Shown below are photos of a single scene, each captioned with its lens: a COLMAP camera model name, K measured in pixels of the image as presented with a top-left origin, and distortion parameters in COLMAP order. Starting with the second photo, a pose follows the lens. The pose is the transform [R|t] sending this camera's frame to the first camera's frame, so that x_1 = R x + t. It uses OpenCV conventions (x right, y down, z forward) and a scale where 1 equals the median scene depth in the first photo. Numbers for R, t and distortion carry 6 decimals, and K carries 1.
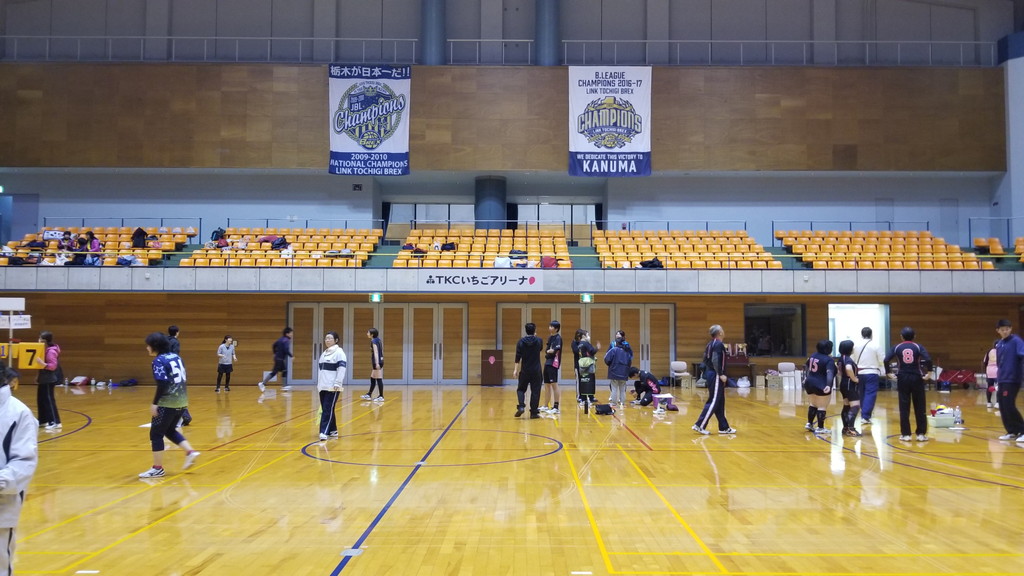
lens RADIAL K [[801.2, 0, 519.2], [0, 801.2, 300.6], [0, 0, 1]] dist [0.080222, -0.137245]
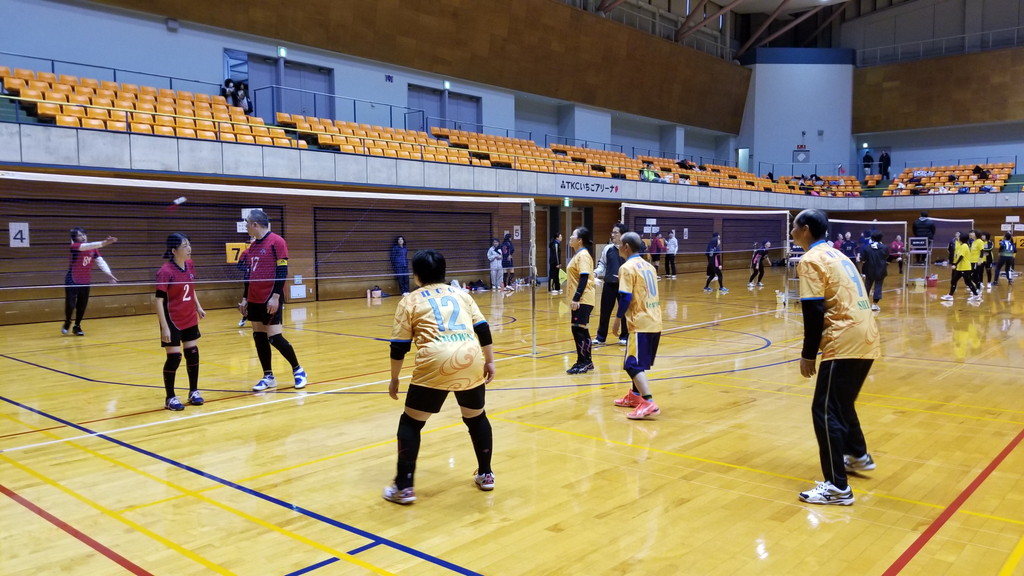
lens RADIAL K [[791.6, 0, 529.5], [0, 791.6, 293.9], [0, 0, 1]] dist [0.084191, -0.133807]
pose [[0.759453, 0.039128, -0.649384, -0.107441], [0.035996, 0.994133, 0.101997, -0.031762], [0.649565, -0.100837, 0.753589, -0.740479]]
